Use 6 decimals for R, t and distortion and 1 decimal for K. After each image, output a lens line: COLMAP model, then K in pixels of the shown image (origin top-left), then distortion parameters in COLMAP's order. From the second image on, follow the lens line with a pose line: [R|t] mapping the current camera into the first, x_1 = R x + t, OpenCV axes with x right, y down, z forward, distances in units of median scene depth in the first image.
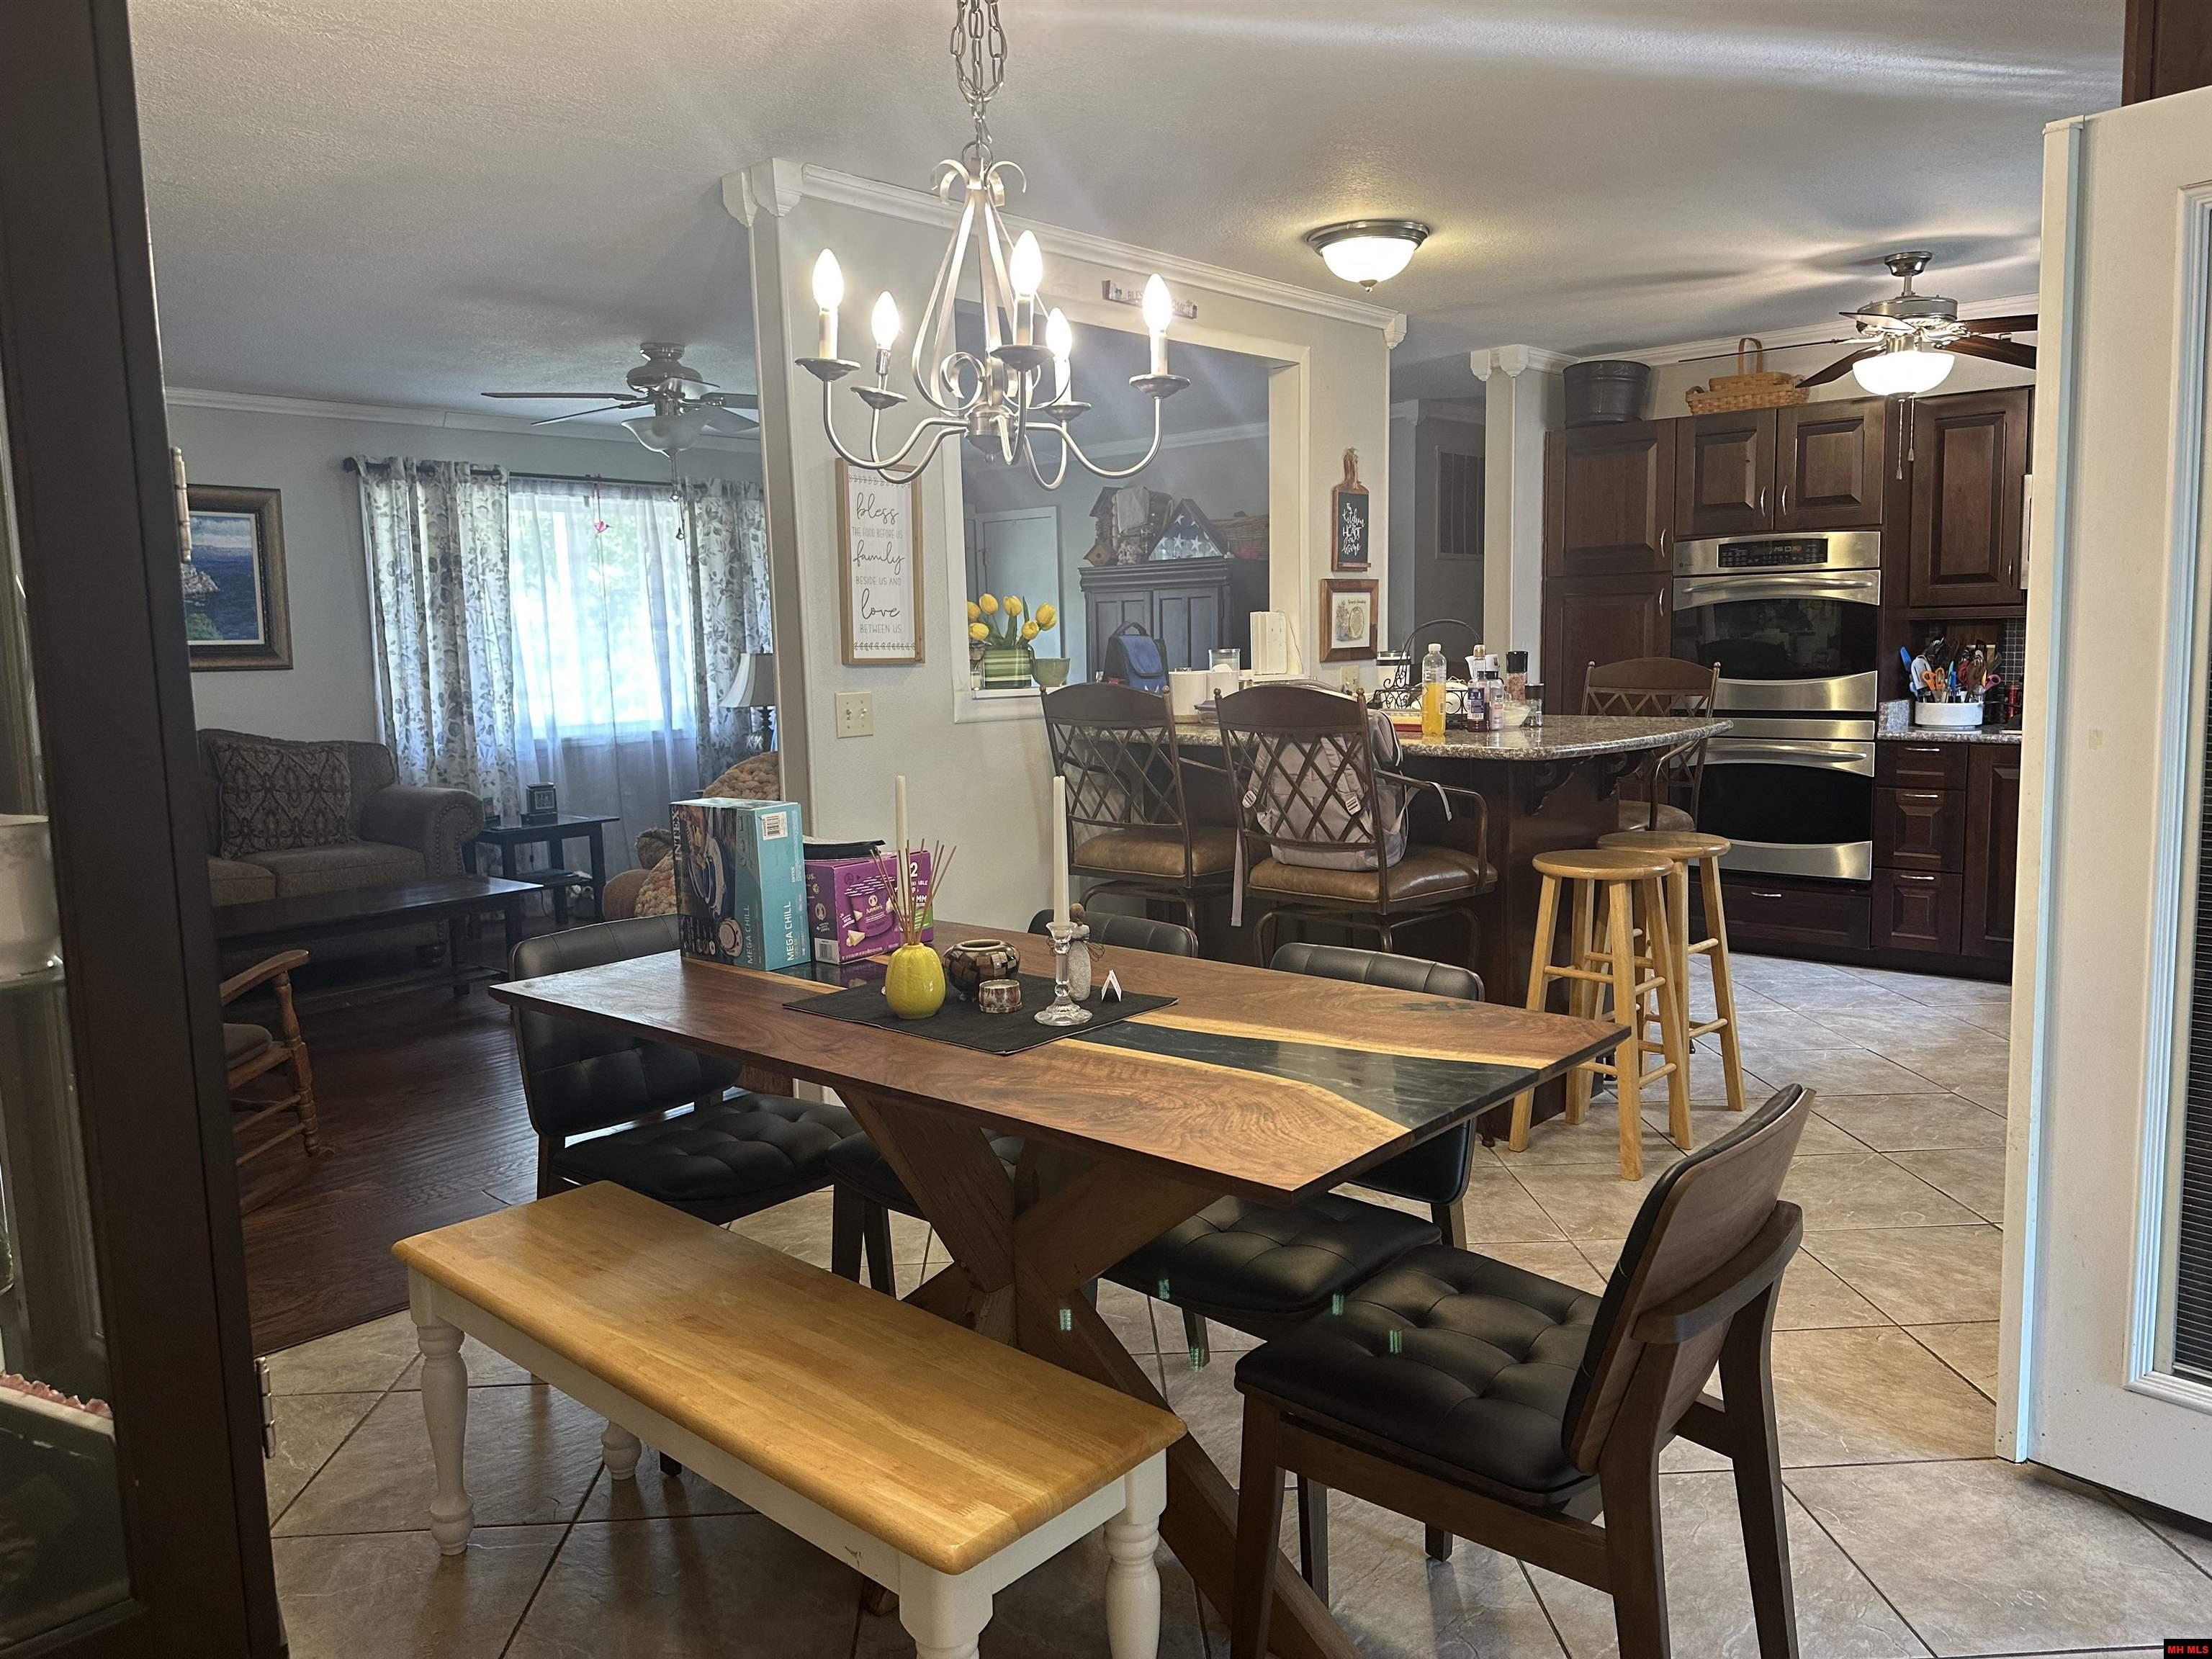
lens RADIAL K [[1571.4, 0, 1119.5], [0, 1571.4, 827.5], [0, 0, 1]] dist [0.058488, -0.045334]
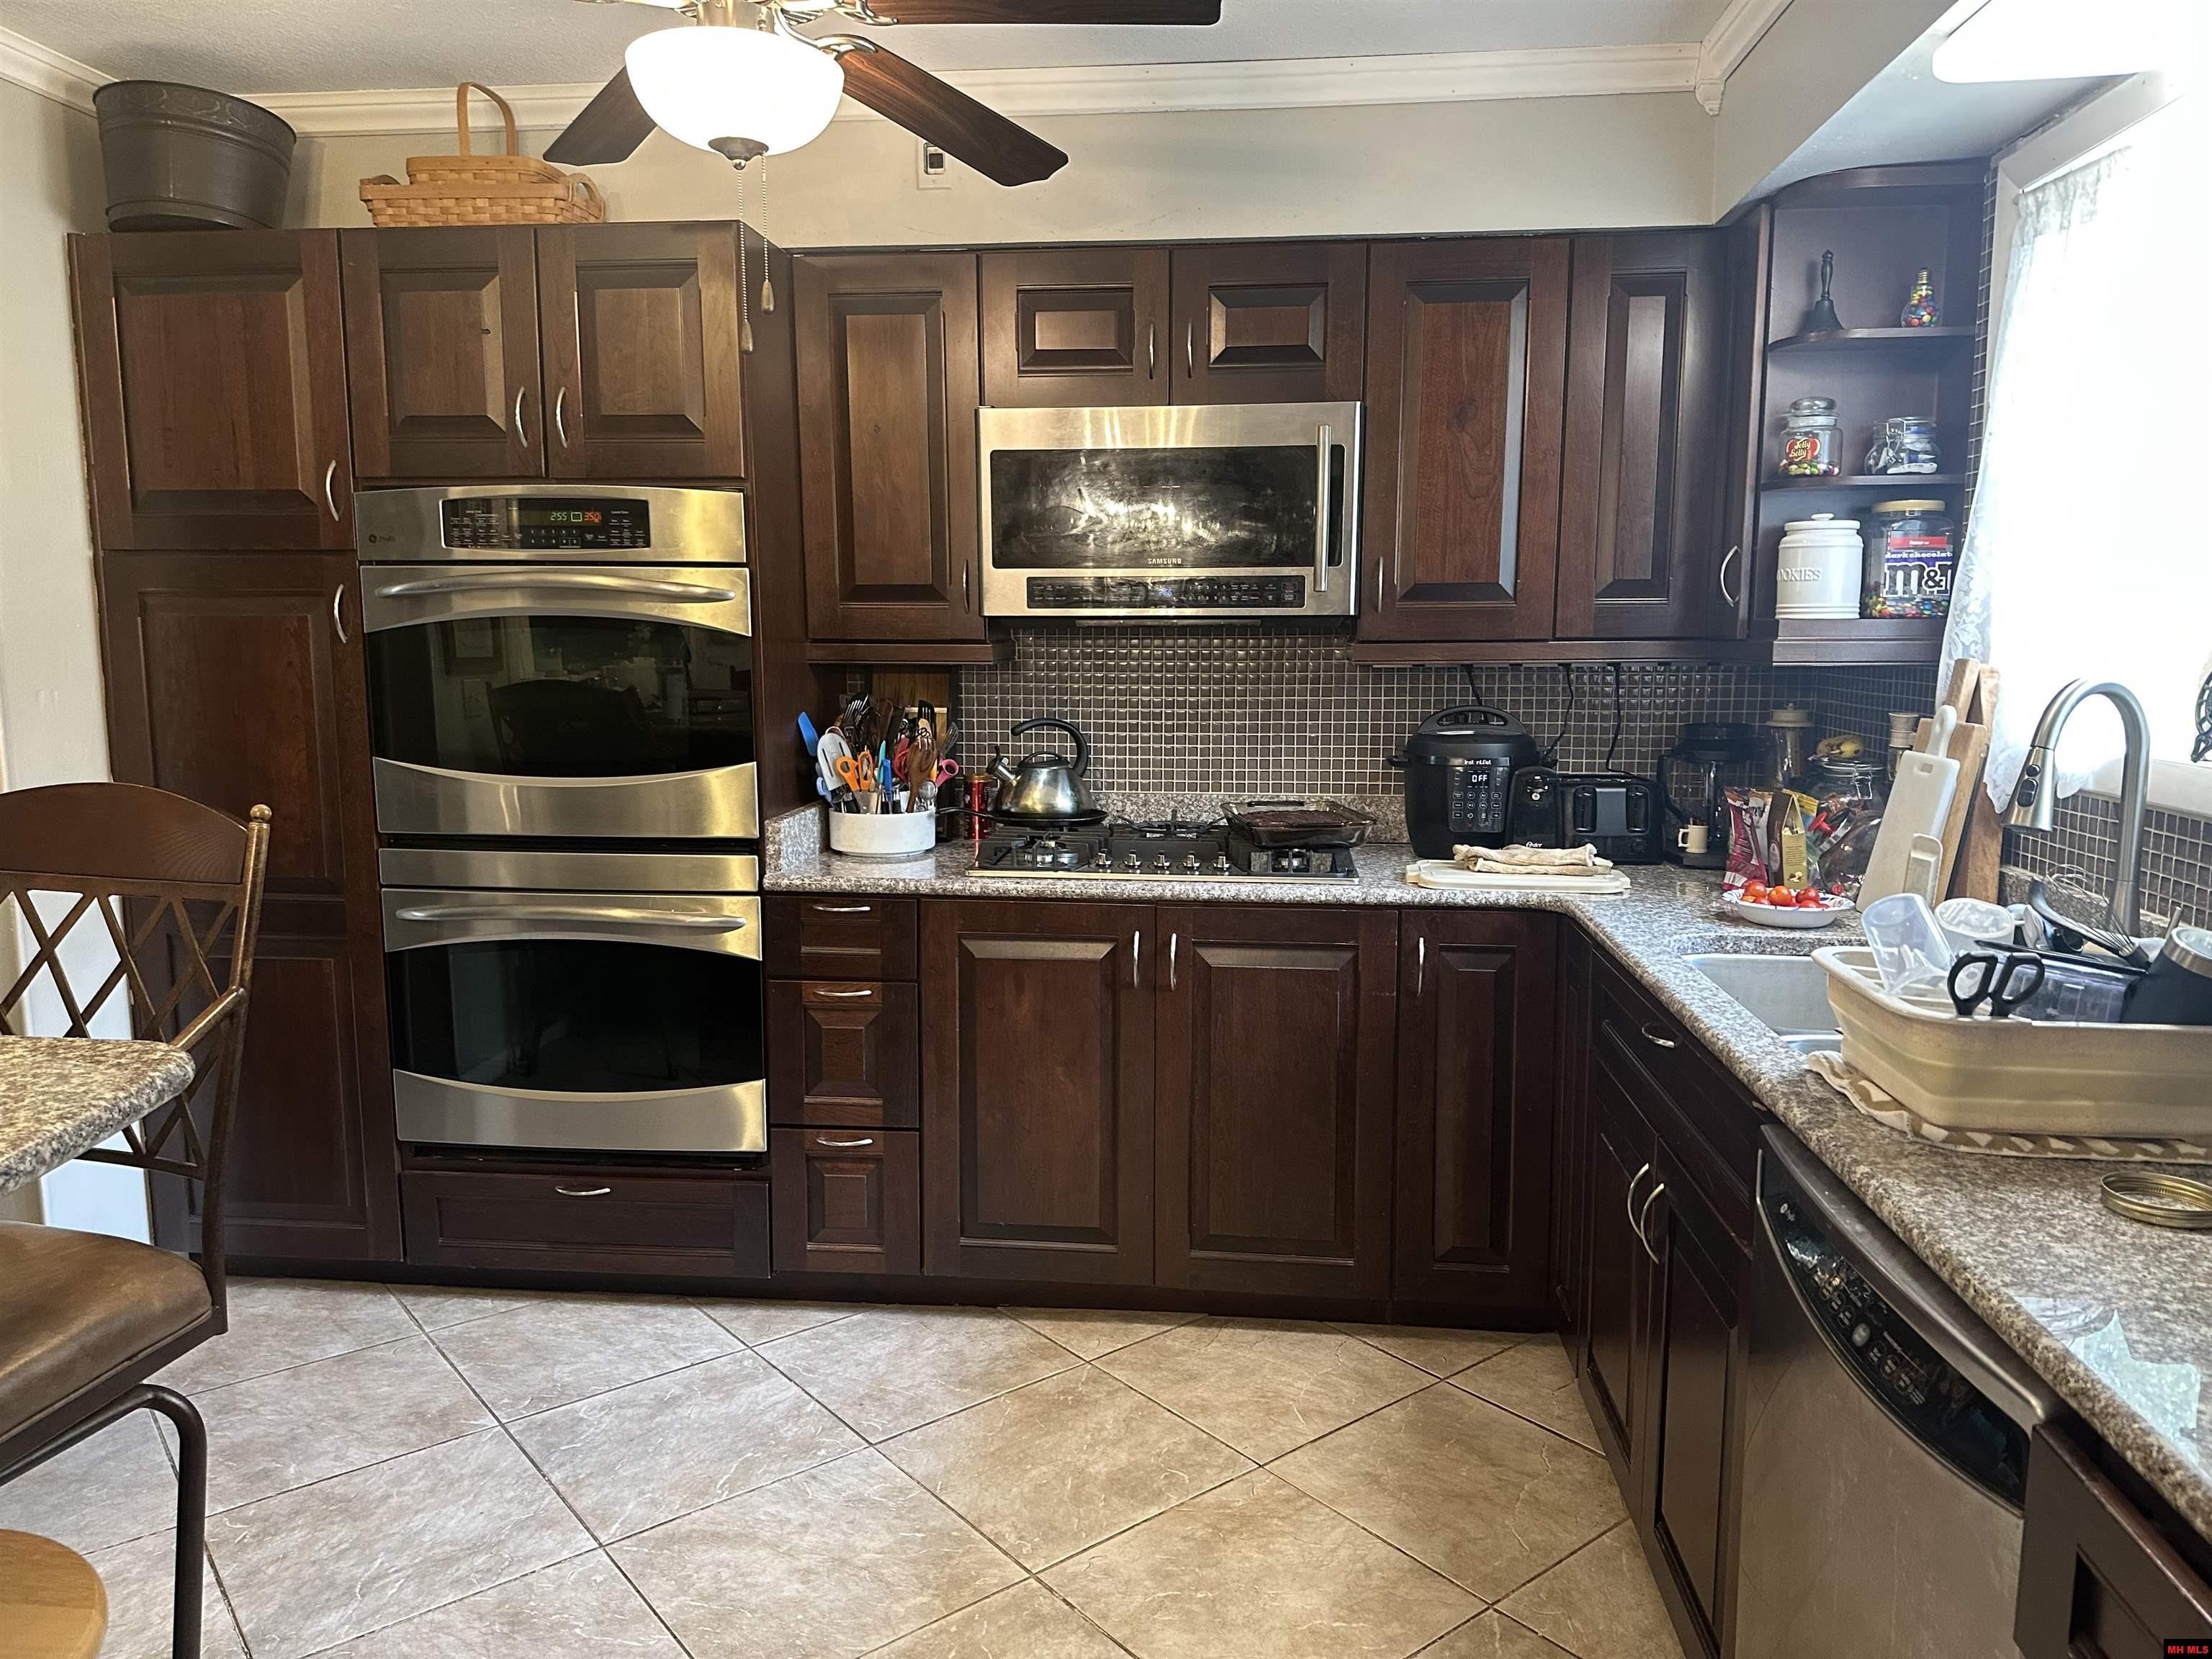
lens RADIAL K [[1571.4, 0, 1111.0], [0, 1571.4, 824.0], [0, 0, 1]] dist [0.058488, -0.045334]
pose [[0.815637, -0.048319, 0.576543, 0.266374], [0.049727, 0.998674, 0.013348, -0.077687], [-0.576423, 0.017783, 0.816958, 0.499330]]
